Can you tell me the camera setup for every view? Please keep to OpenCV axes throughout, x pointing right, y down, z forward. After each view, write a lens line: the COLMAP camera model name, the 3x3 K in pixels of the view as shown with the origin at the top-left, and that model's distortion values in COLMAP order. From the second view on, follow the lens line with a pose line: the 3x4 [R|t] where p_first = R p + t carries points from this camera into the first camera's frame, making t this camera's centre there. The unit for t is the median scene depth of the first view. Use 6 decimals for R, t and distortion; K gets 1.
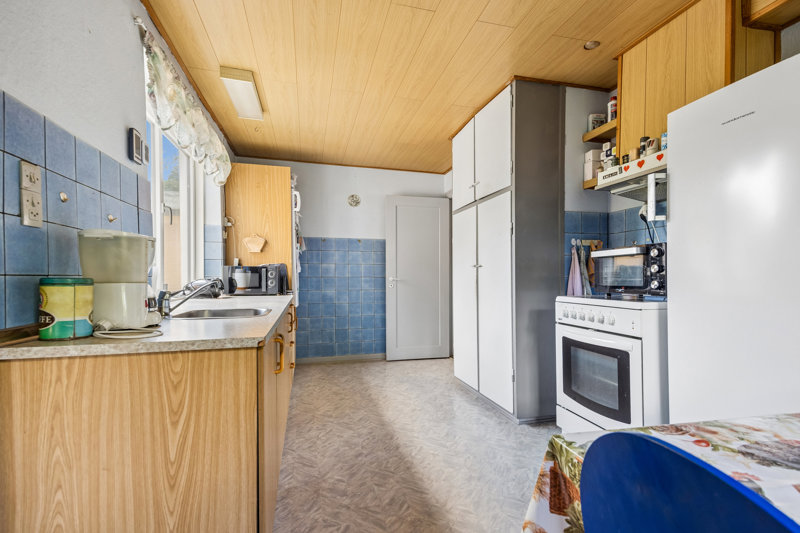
lens RADIAL K [[360.2, 0, 401.5], [0, 360.2, 268.9], [0, 0, 1]] dist [0.000458, 0.000011]
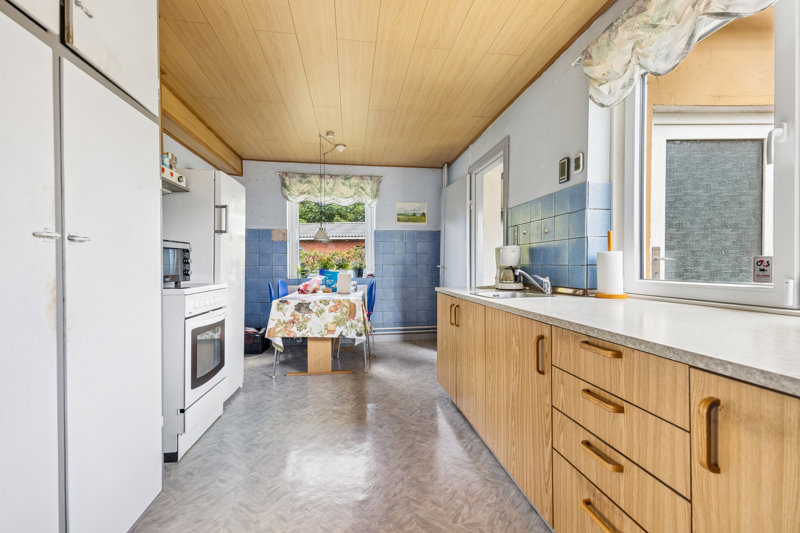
lens RADIAL K [[357.8, 0, 403.2], [0, 357.8, 265.2], [0, 0, 1]] dist [0.023715, -0.001723]
pose [[-0.994796, 0.007669, 0.101598, -0.196267], [0.005050, 0.999649, -0.026013, 0.039294], [-0.101762, -0.025365, -0.994485, 1.817846]]
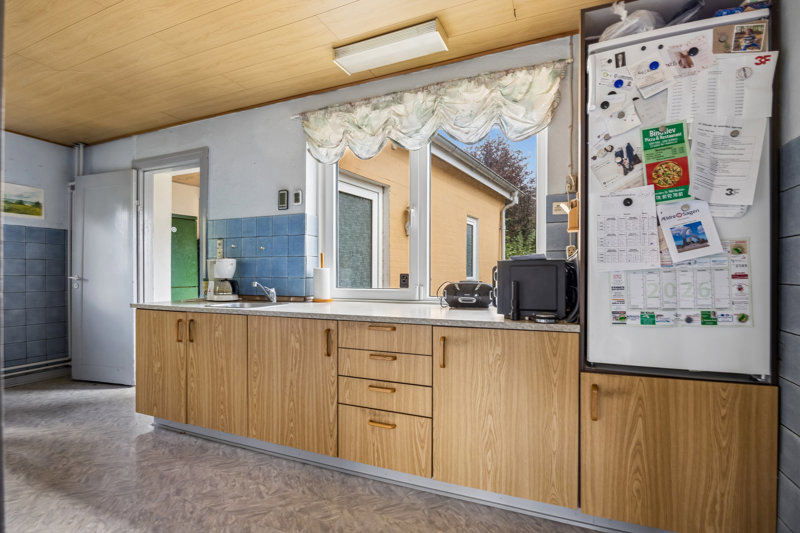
lens RADIAL K [[389.2, 0, 403.1], [0, 389.2, 271.7], [0, 0, 1]] dist [-0.011951, 0.000303]
pose [[-0.609051, -0.002101, -0.793128, 0.268052], [0.020630, 0.999616, -0.018490, 0.027056], [0.792862, -0.027624, -0.608774, 1.900495]]
